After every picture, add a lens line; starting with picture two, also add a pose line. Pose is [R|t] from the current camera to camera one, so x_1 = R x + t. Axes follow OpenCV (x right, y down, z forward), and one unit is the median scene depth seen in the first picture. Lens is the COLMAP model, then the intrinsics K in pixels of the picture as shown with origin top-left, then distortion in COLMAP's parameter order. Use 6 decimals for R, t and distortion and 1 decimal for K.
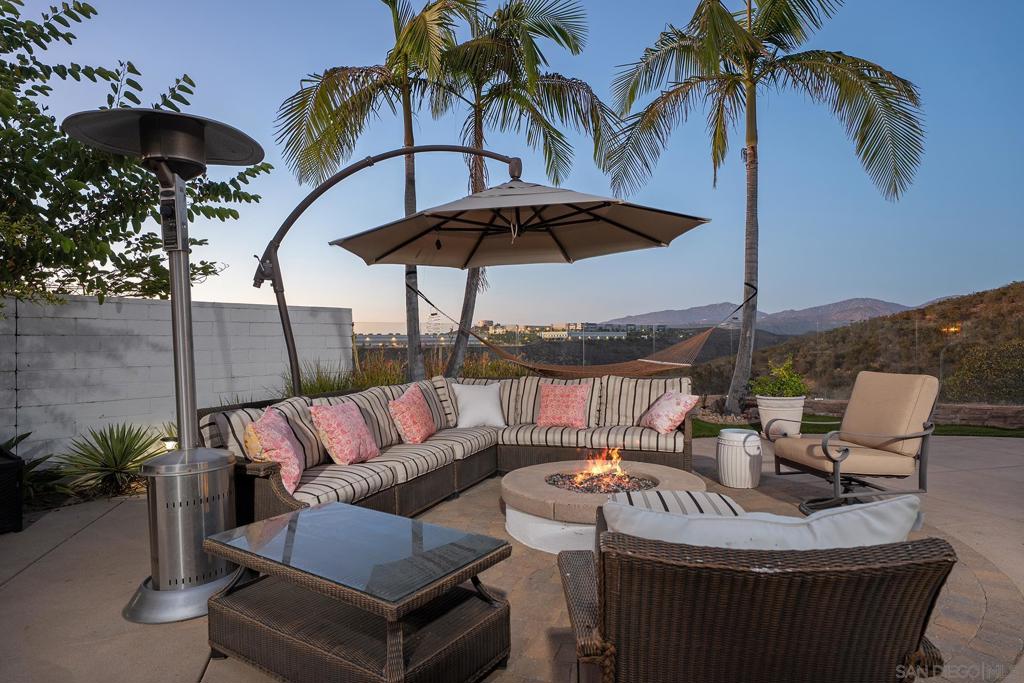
lens RADIAL K [[560.5, 0, 512.0], [0, 560.5, 341.5], [0, 0, 1]] dist [0.000086, 0.033284]
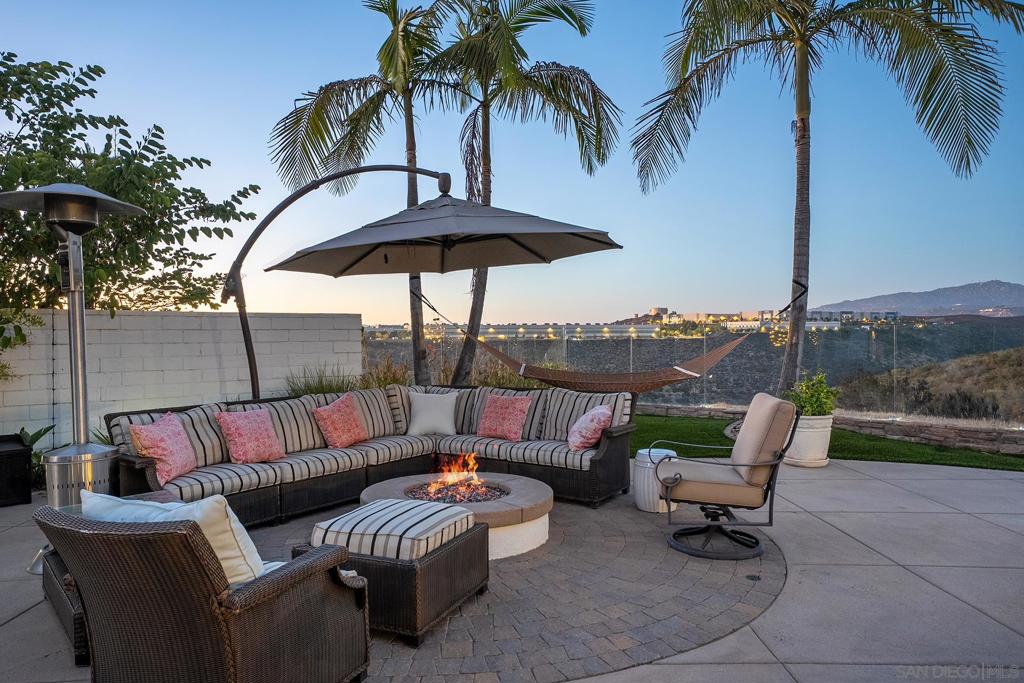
lens RADIAL K [[657.9, 0, 512.0], [0, 657.9, 341.5], [0, 0, 1]] dist [0.000546, 0.075297]
pose [[0.968509, 0.004587, -0.248935, 0.368240], [-0.002105, 0.999945, 0.010237, -0.029494], [0.248969, -0.009391, 0.968466, -0.114515]]
